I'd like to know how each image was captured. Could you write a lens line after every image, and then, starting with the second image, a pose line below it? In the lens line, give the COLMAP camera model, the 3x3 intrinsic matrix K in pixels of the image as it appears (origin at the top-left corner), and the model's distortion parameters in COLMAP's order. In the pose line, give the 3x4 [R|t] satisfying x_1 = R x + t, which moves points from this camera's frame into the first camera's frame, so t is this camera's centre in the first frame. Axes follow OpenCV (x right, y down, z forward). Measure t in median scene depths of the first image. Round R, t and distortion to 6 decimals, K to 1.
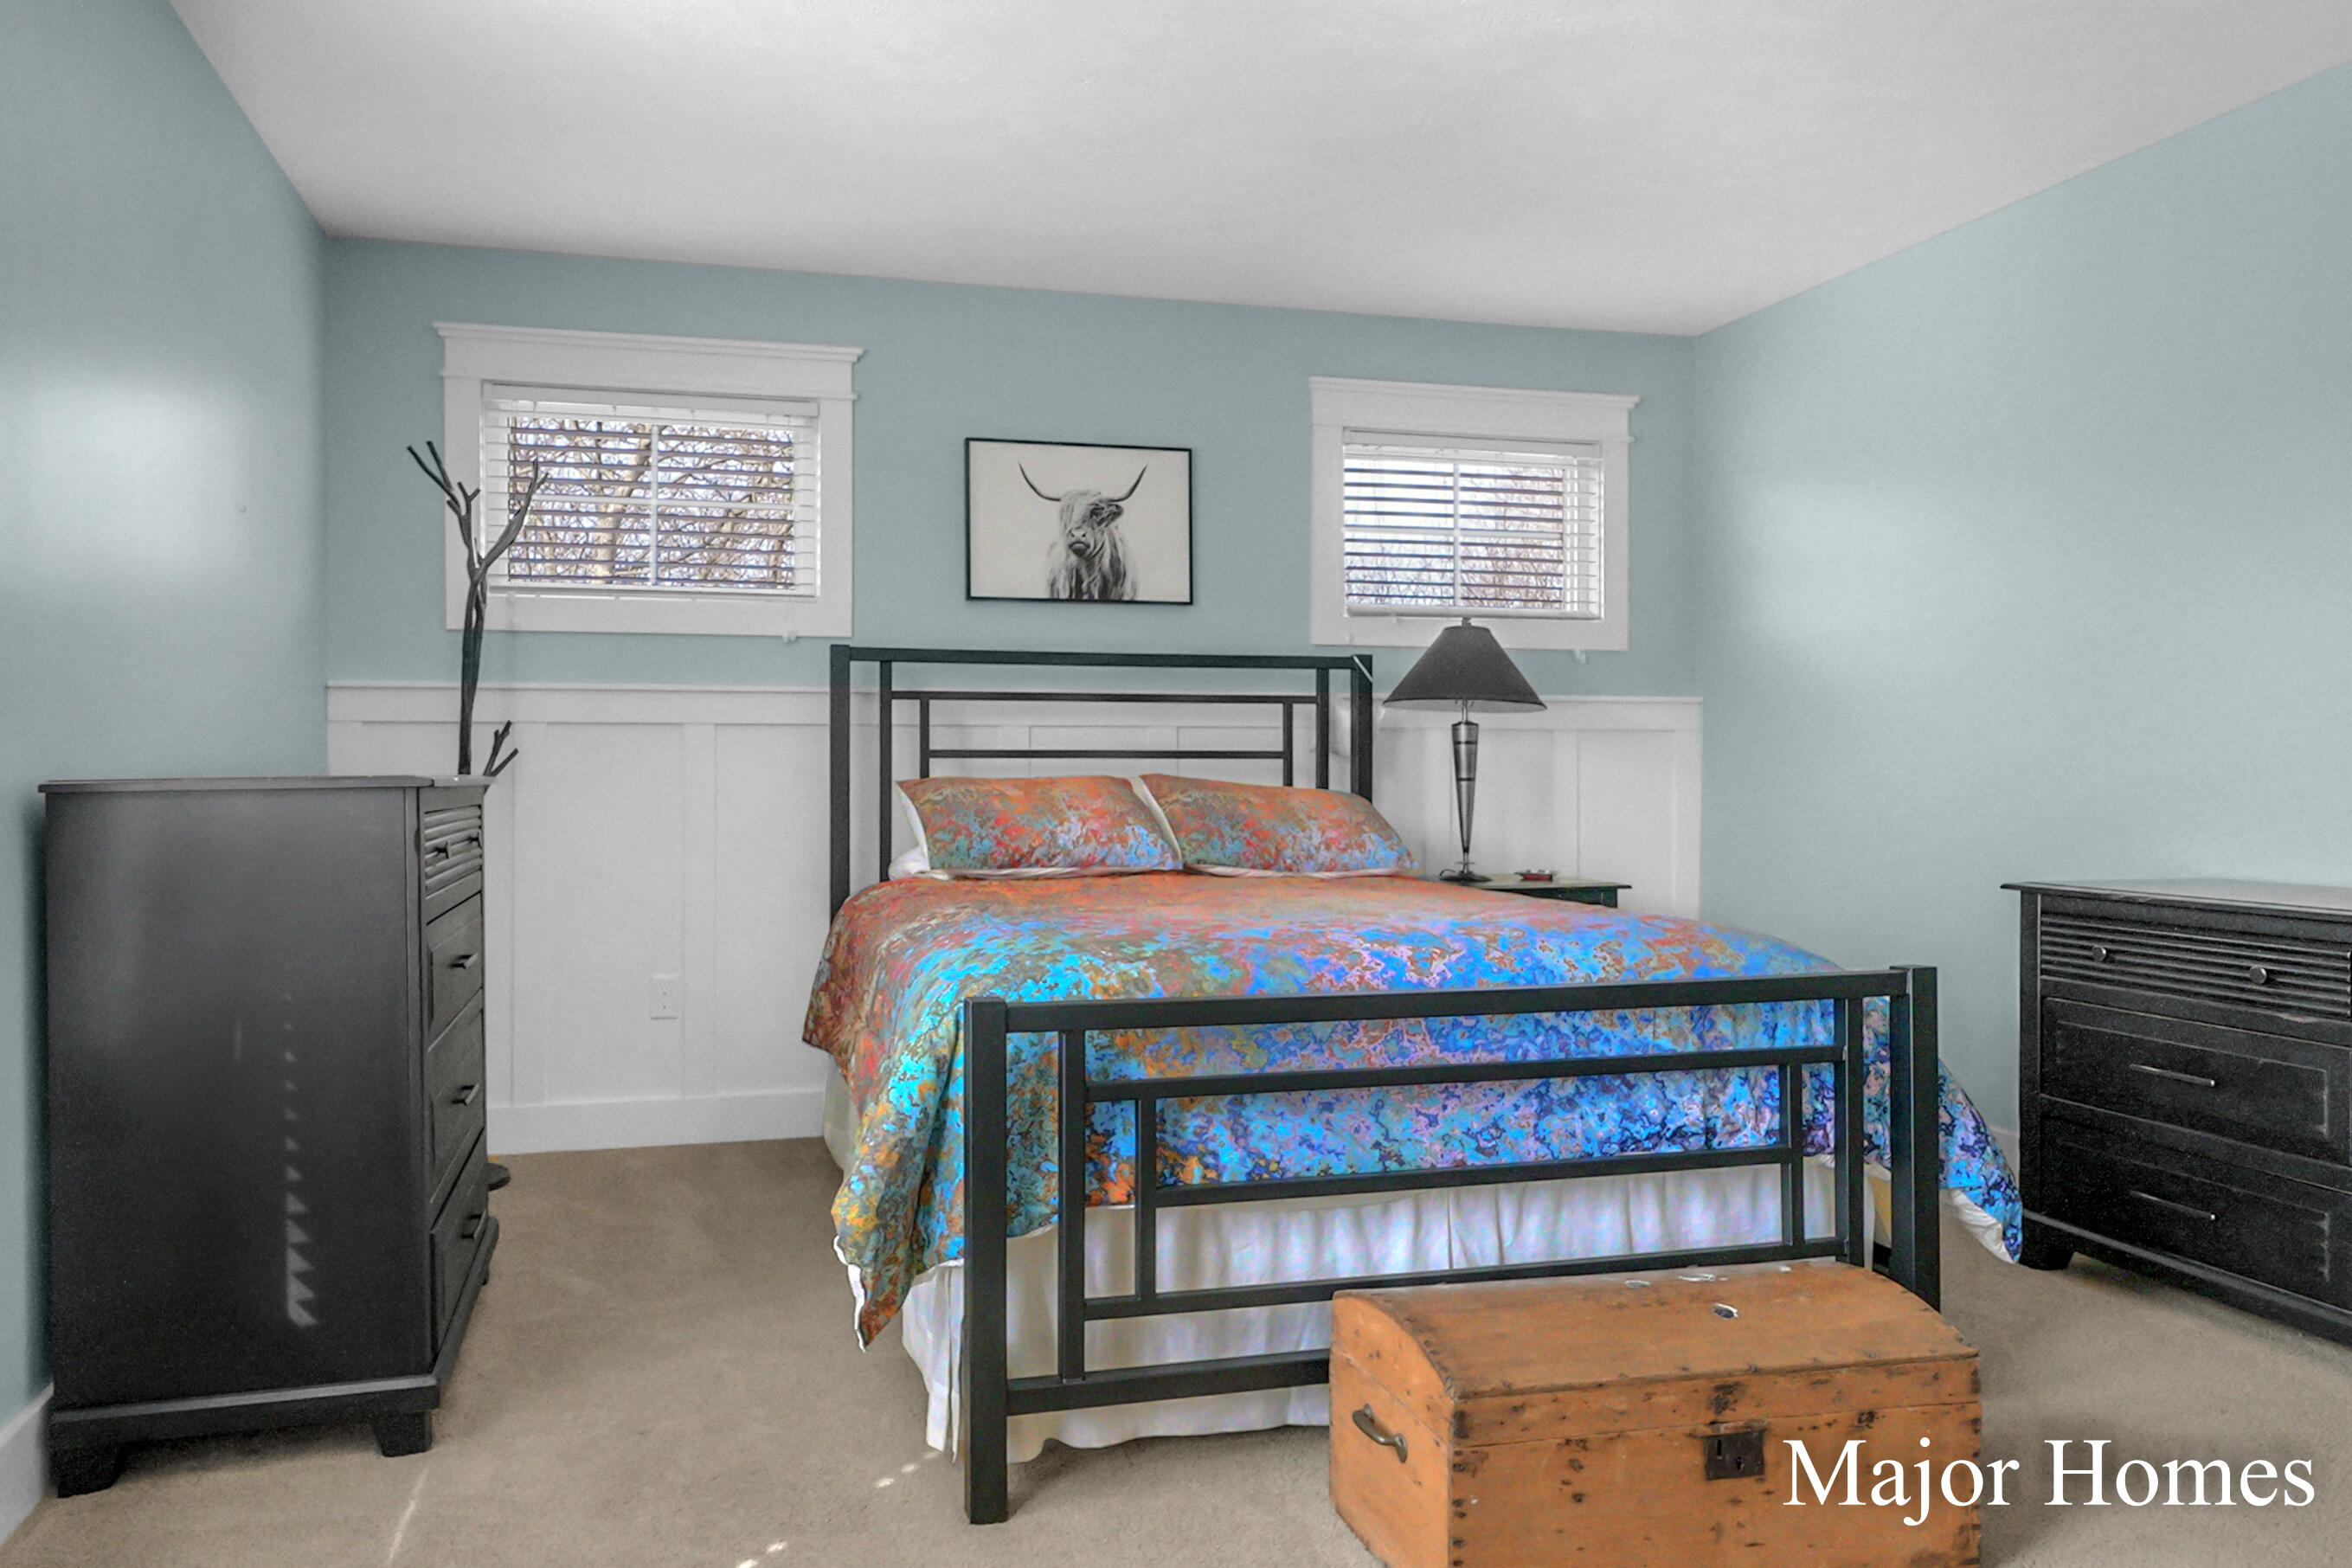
lens RADIAL K [[1551.6, 0, 1180.1], [0, 1551.6, 761.7], [0, 0, 1]] dist [-0.000538, -0.000300]
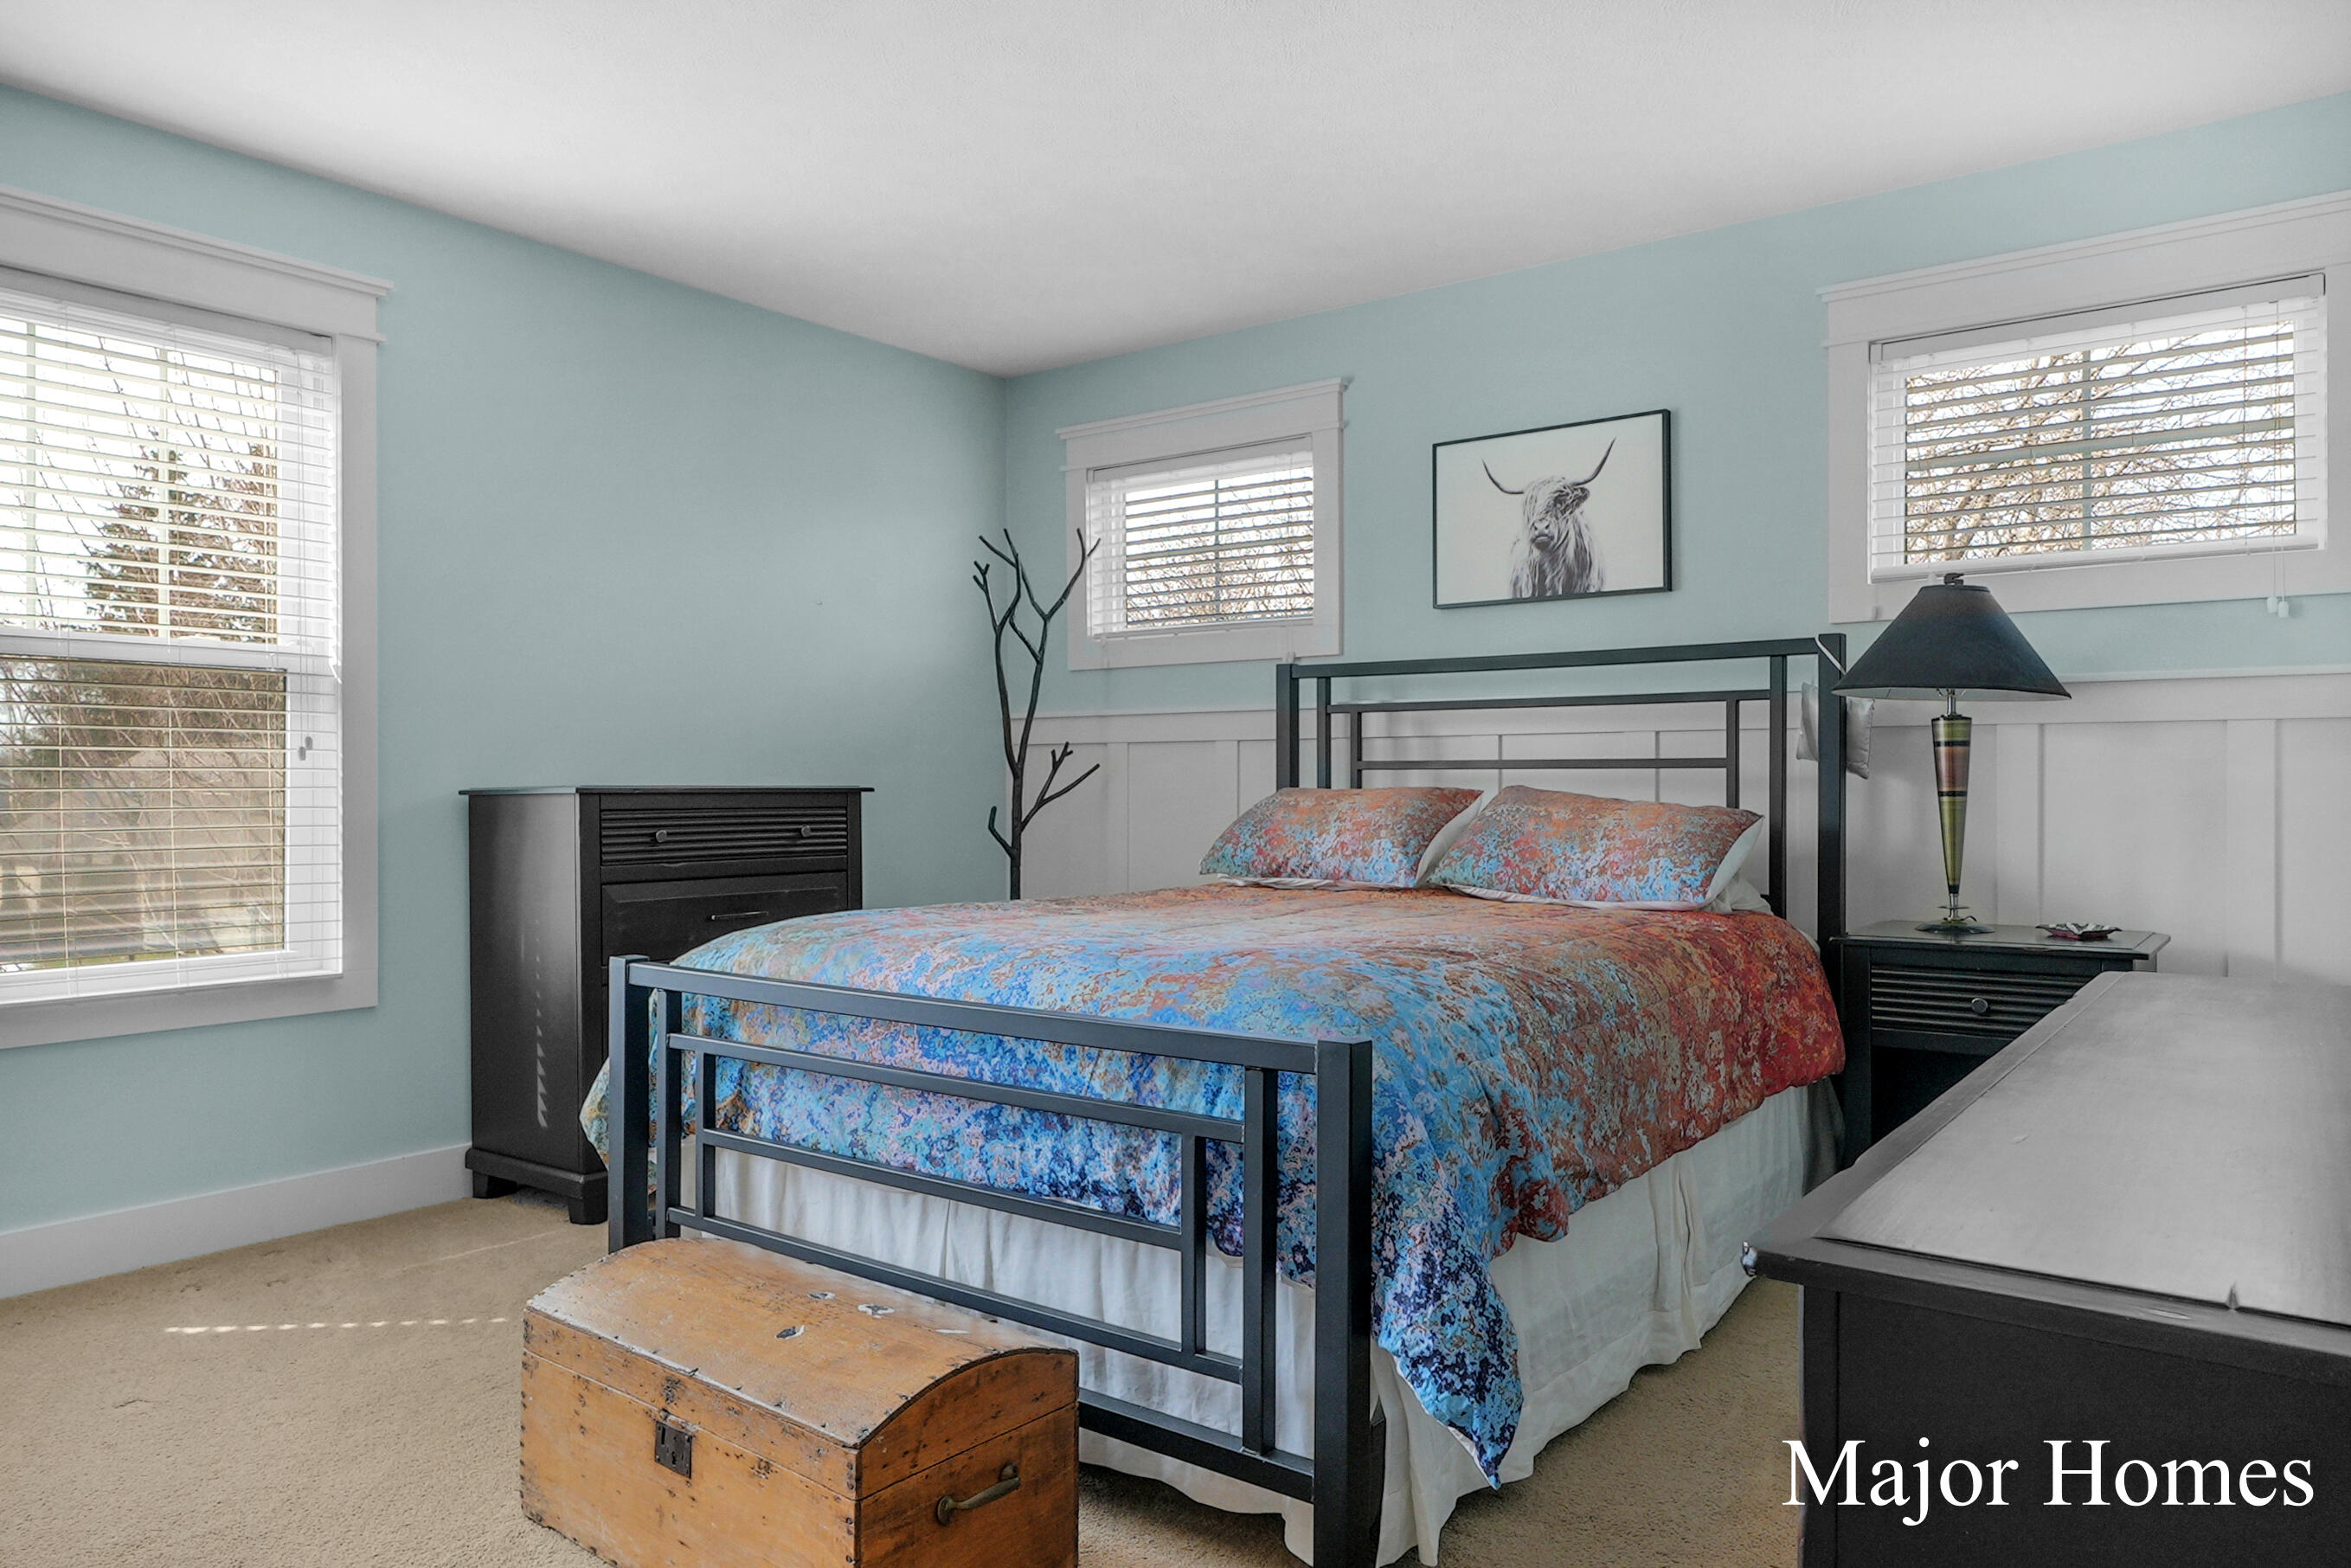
lens RADIAL K [[1586.4, 0, 1174.8], [0, 1586.4, 790.5], [0, 0, 1]] dist [0.008656, 0.000536]
pose [[0.616773, 0.004771, -0.787127, 0.644595], [0.005146, 0.999936, 0.010093, 0.000472], [0.787125, -0.010276, 0.616708, 0.284948]]
